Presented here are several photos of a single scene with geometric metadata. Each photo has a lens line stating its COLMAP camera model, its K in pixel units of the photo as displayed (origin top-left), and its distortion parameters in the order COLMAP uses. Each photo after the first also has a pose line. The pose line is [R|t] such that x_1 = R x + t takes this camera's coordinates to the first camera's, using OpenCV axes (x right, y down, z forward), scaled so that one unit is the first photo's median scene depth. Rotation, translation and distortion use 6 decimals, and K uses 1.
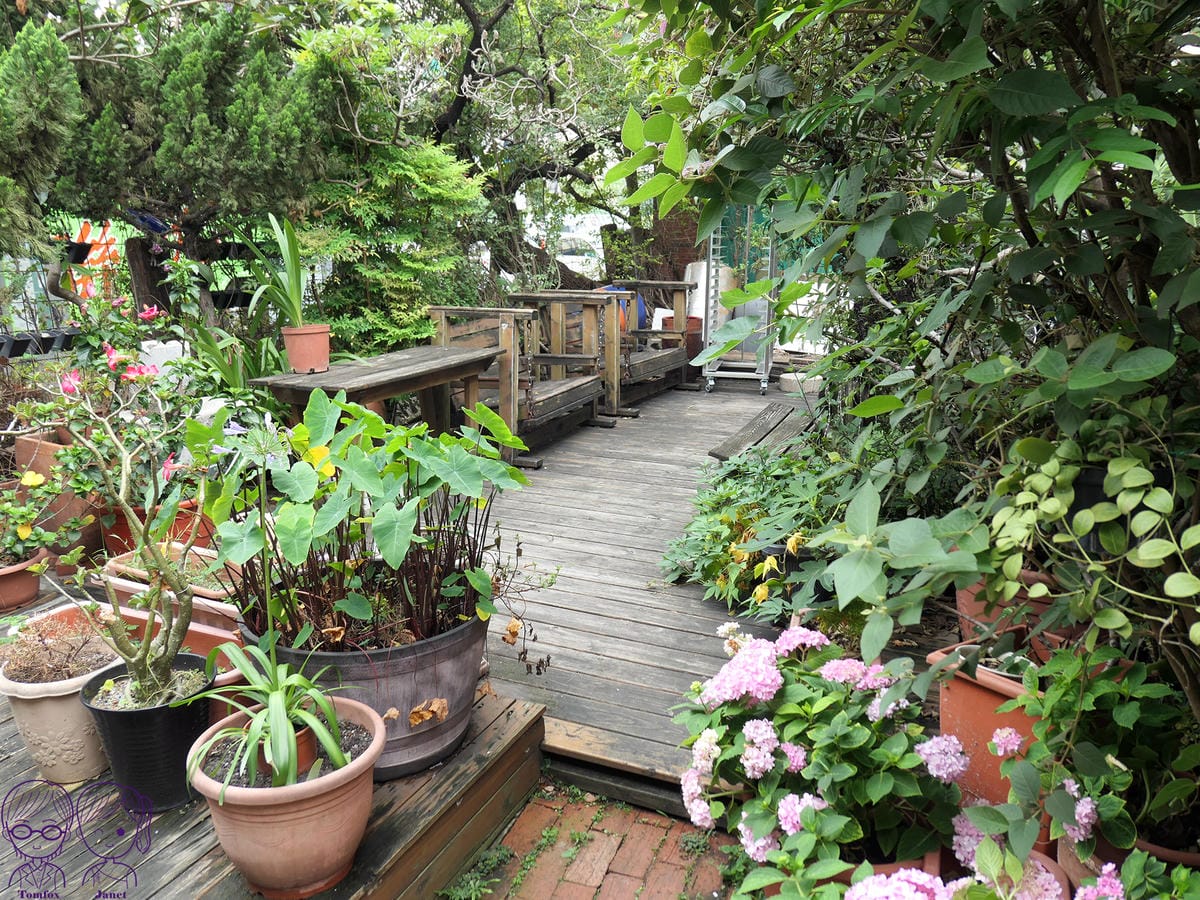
lens RADIAL K [[934.0, 0, 600.1], [0, 934.0, 455.4], [0, 0, 1]] dist [-0.010873, -0.007001]
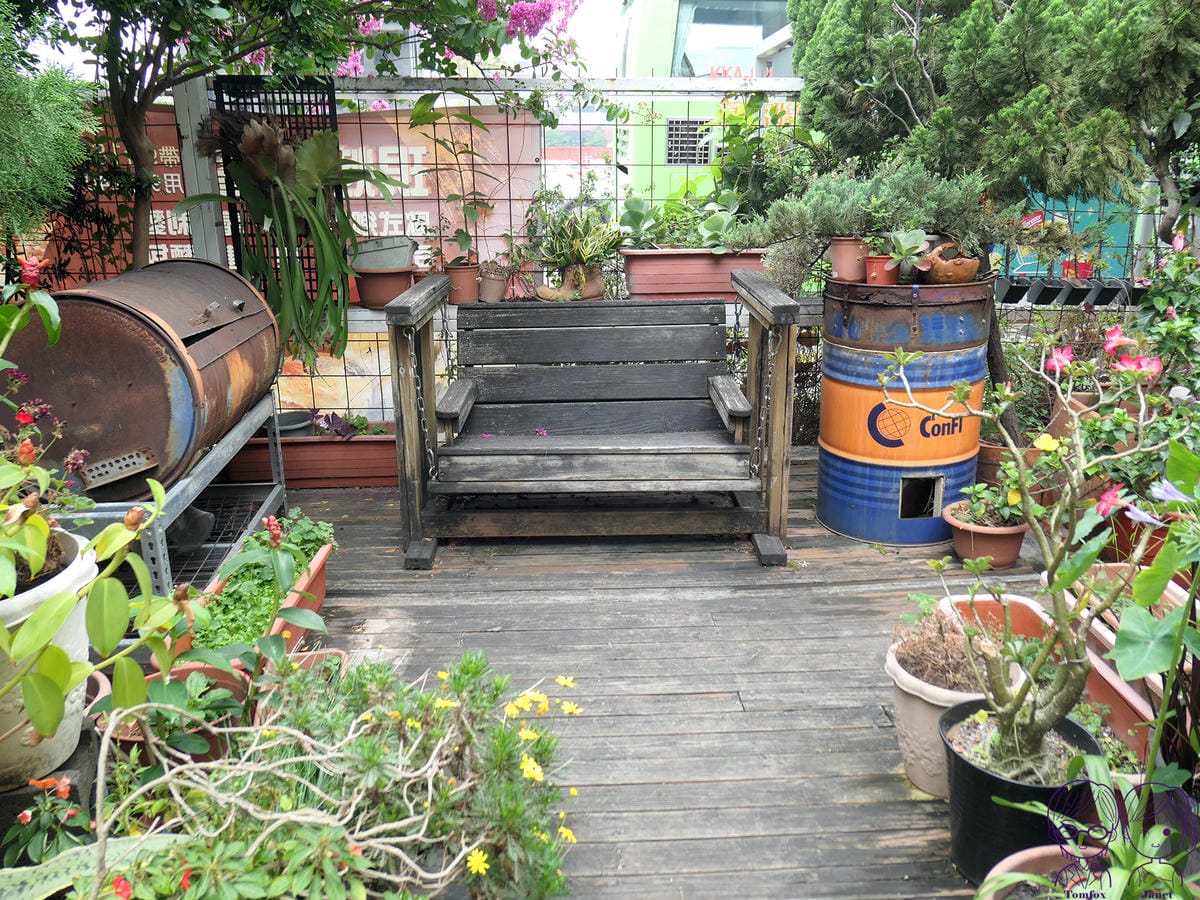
lens RADIAL K [[934.0, 0, 600.1], [0, 934.0, 455.4], [0, 0, 1]] dist [-0.010873, -0.007001]
pose [[0.440067, 0.265399, -0.857848, -0.007630], [-0.206106, 0.959674, 0.191172, -0.052241], [0.873991, 0.092679, 0.477022, 0.181186]]
